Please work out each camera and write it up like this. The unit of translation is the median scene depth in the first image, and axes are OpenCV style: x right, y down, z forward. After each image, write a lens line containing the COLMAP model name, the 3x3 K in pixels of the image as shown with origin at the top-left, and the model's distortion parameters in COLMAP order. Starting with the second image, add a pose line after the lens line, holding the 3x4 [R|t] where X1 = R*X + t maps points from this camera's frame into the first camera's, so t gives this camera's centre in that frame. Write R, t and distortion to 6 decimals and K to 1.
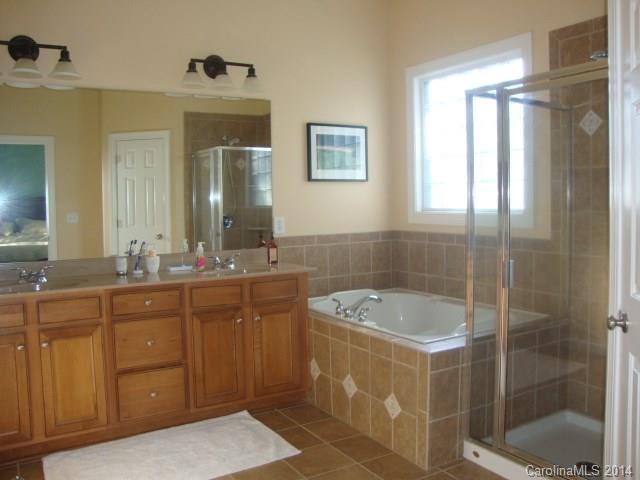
lens RADIAL K [[572.6, 0, 321.4], [0, 572.6, 228.4], [0, 0, 1]] dist [-0.213324, 0.220759]
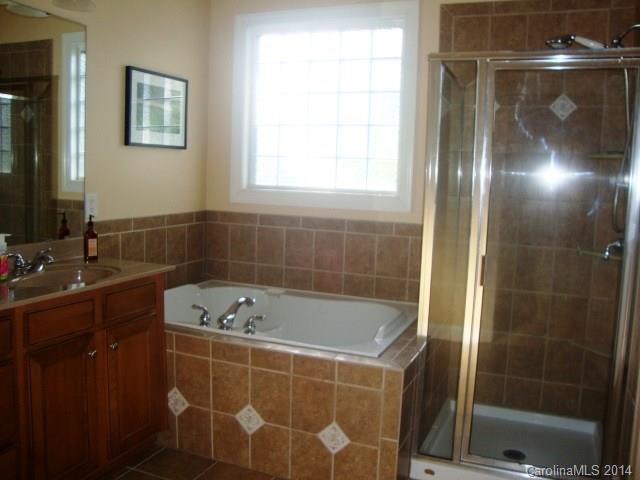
lens RADIAL K [[572.6, 0, 321.4], [0, 572.6, 228.4], [0, 0, 1]] dist [-0.213324, 0.220759]
pose [[0.805301, -0.017237, 0.592615, -0.289861], [-0.016289, 0.998557, 0.051180, -0.019246], [-0.592642, -0.050869, 0.803858, 0.312241]]
